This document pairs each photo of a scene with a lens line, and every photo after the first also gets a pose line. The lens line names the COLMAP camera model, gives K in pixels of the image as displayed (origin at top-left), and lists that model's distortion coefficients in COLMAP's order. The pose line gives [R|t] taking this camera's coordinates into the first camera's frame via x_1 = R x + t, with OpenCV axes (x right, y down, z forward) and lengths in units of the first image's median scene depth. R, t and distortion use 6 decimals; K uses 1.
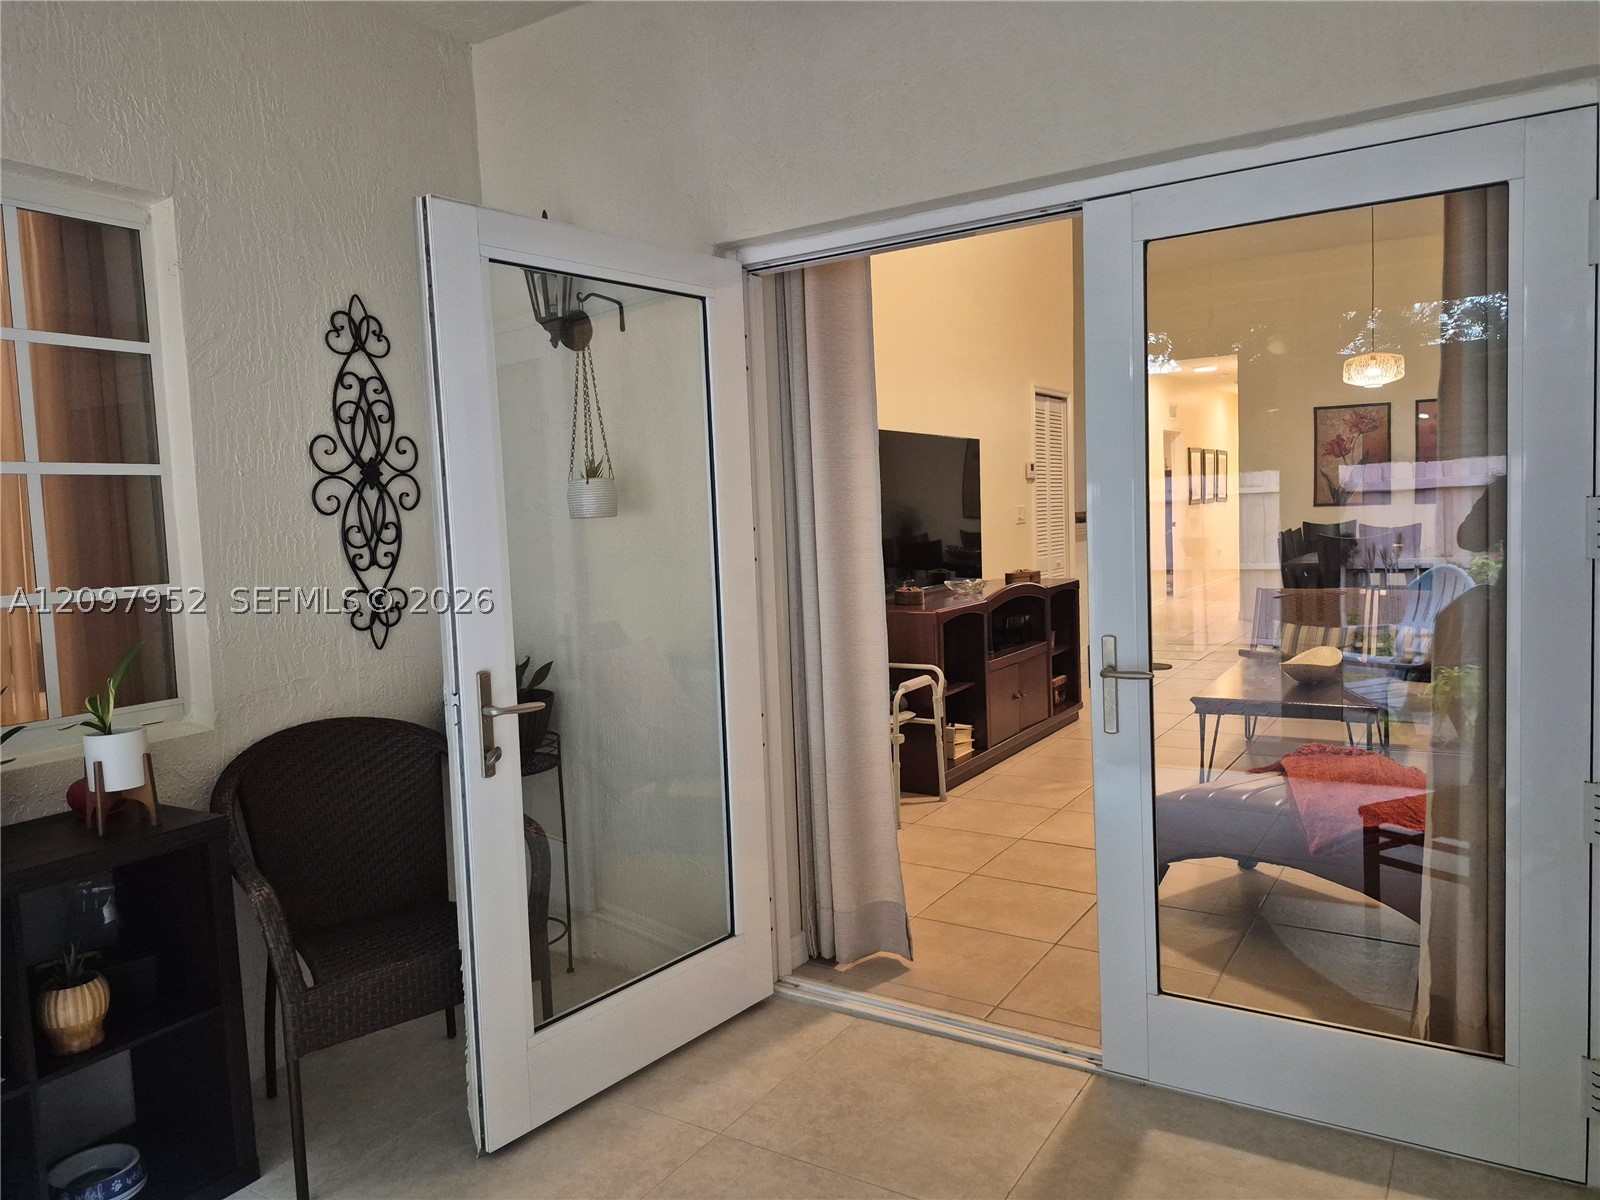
lens RADIAL K [[1097.7, 0, 797.6], [0, 1097.7, 593.5], [0, 0, 1]] dist [0.060637, -0.067878]
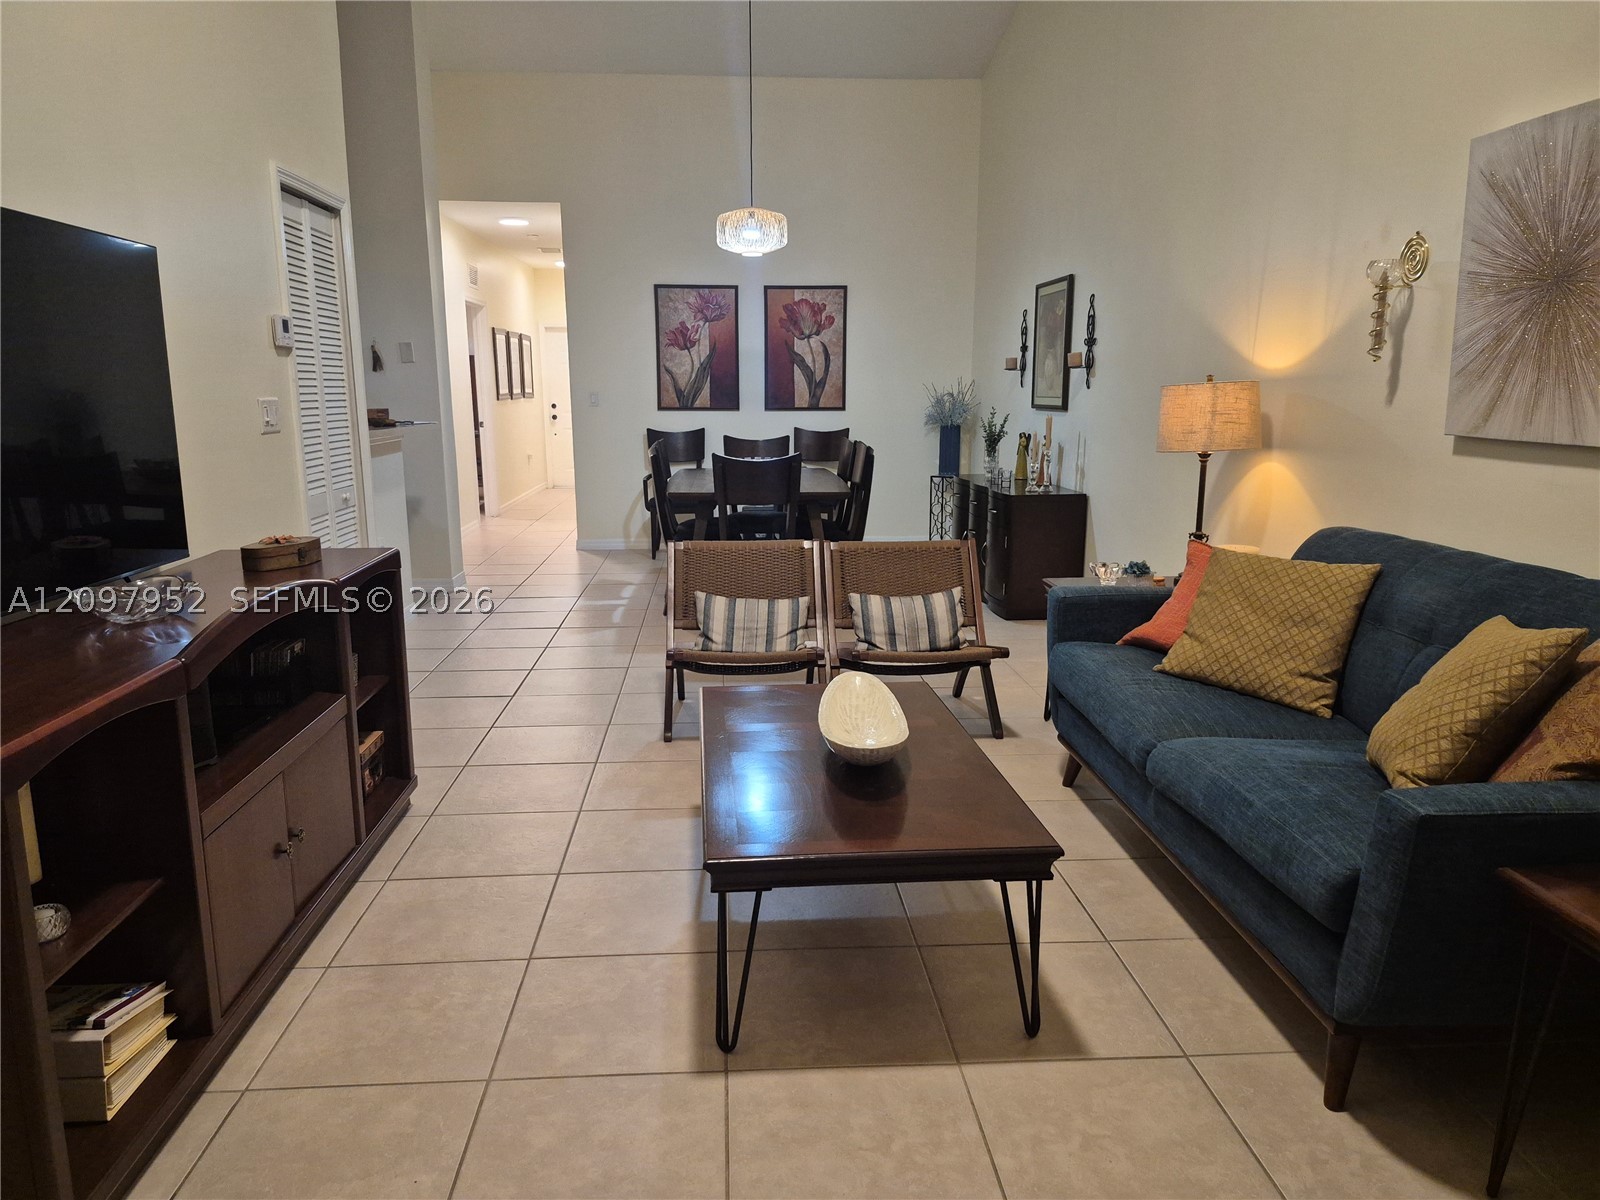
lens RADIAL K [[1097.7, 0, 777.8], [0, 1097.7, 632.5], [0, 0, 1]] dist [0.060637, -0.067878]
pose [[0.816140, -0.087297, 0.571223, 0.079481], [0.011011, 0.990693, 0.135669, -0.034150], [-0.577750, -0.104435, 0.809505, 0.373285]]
